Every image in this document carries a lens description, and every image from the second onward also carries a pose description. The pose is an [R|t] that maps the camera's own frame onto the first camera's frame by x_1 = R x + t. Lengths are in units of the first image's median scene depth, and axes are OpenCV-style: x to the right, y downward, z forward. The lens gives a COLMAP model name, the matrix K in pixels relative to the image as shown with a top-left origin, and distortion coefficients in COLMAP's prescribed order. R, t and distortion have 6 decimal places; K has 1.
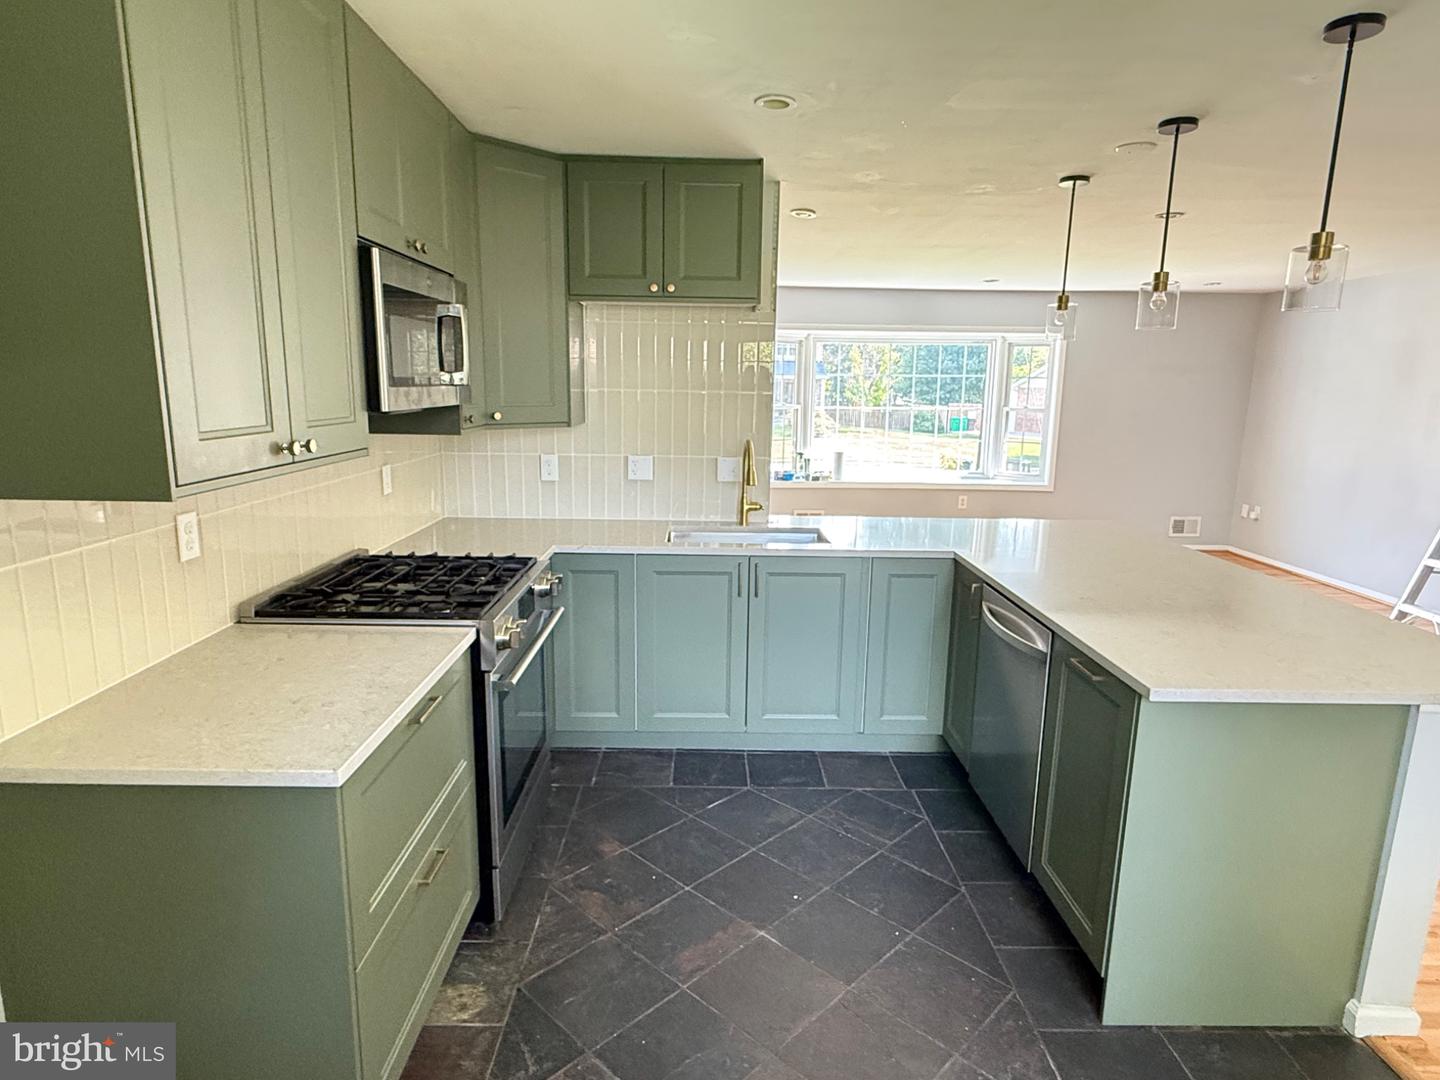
lens RADIAL K [[814.0, 0, 717.4], [0, 814.0, 539.5], [0, 0, 1]] dist [-0.003849, -0.001239]
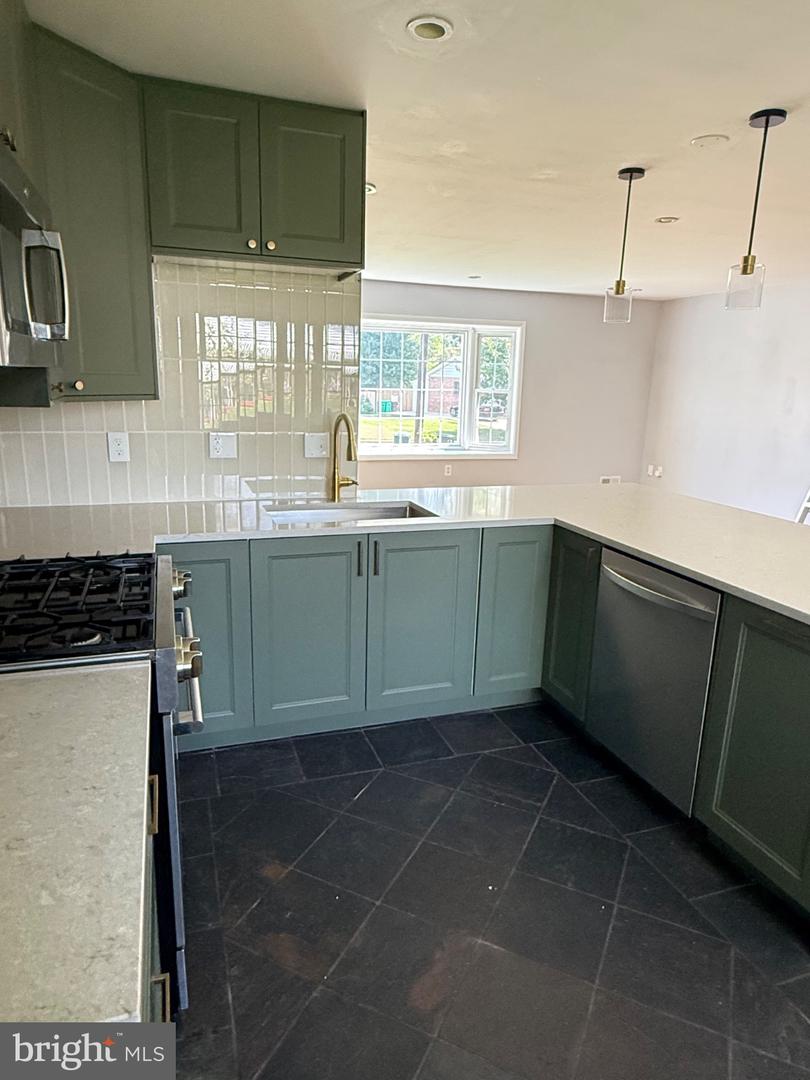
lens RADIAL K [[678.7, 0, 404.8], [0, 678.7, 538.5], [0, 0, 1]] dist [0.002826, -0.001543]
pose [[0.947724, -0.062734, 0.312864, -0.173067], [0.046844, 0.997214, 0.058058, -0.019247], [-0.315634, -0.040367, 0.948022, 0.218172]]
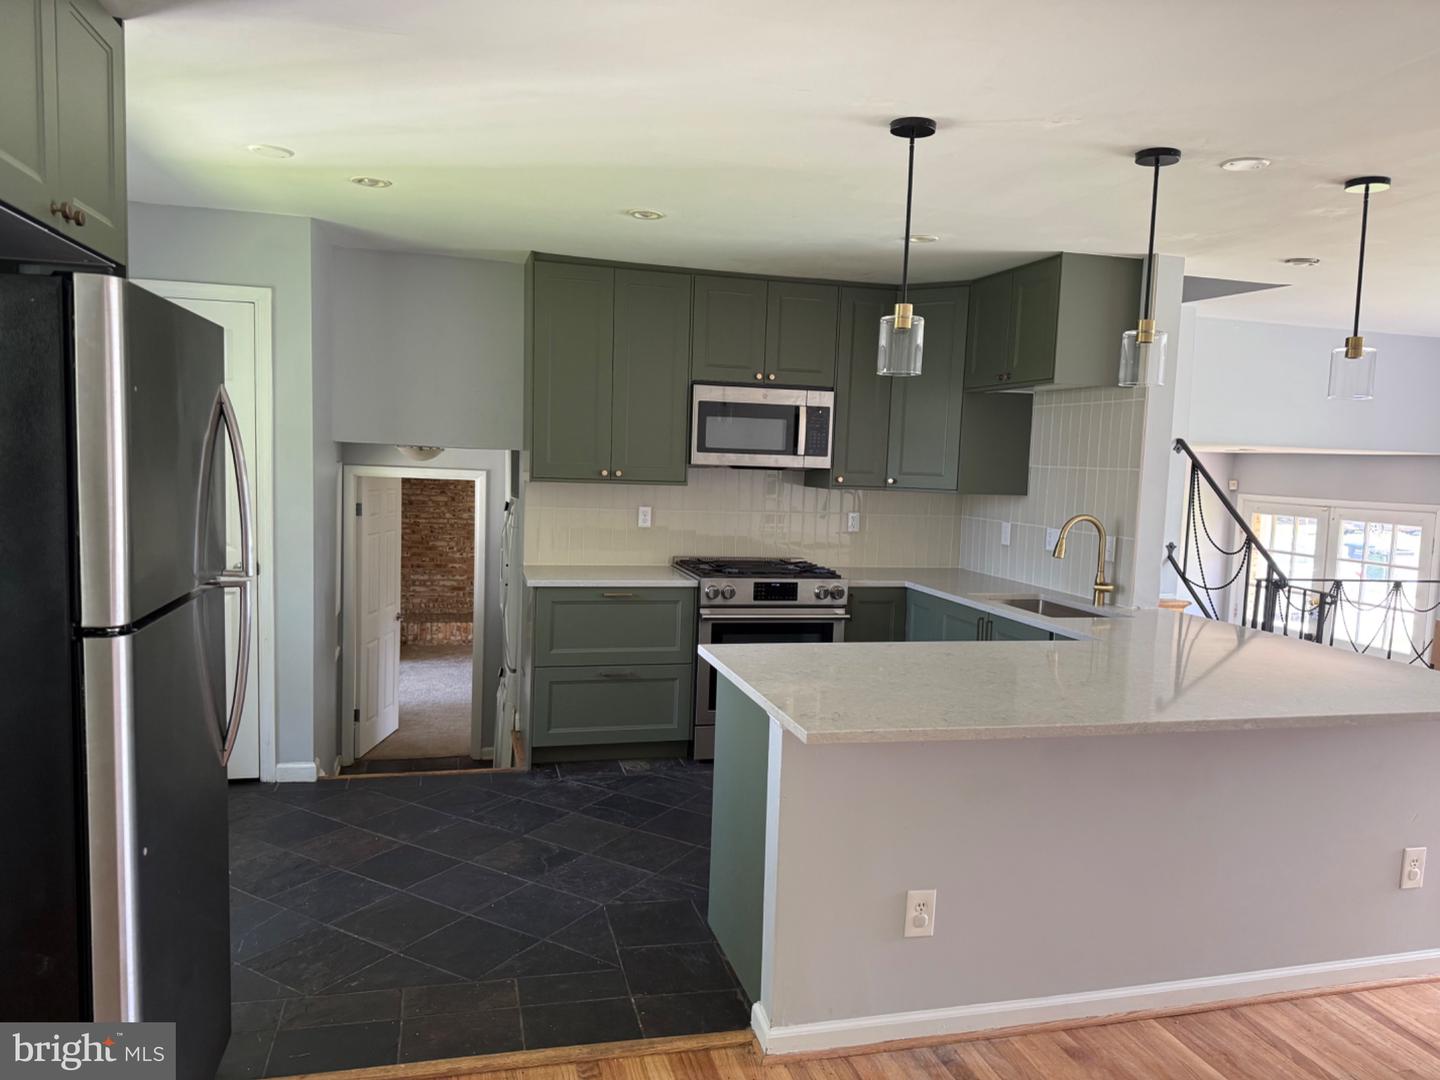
lens RADIAL K [[998.6, 0, 714.4], [0, 998.6, 538.6], [0, 0, 1]] dist [0.008595, -0.008021]
pose [[0.242003, 0.075671, -0.967320, 1.238074], [-0.214712, 0.976414, 0.022666, -0.028762], [0.946220, 0.202210, 0.252543, 0.298093]]
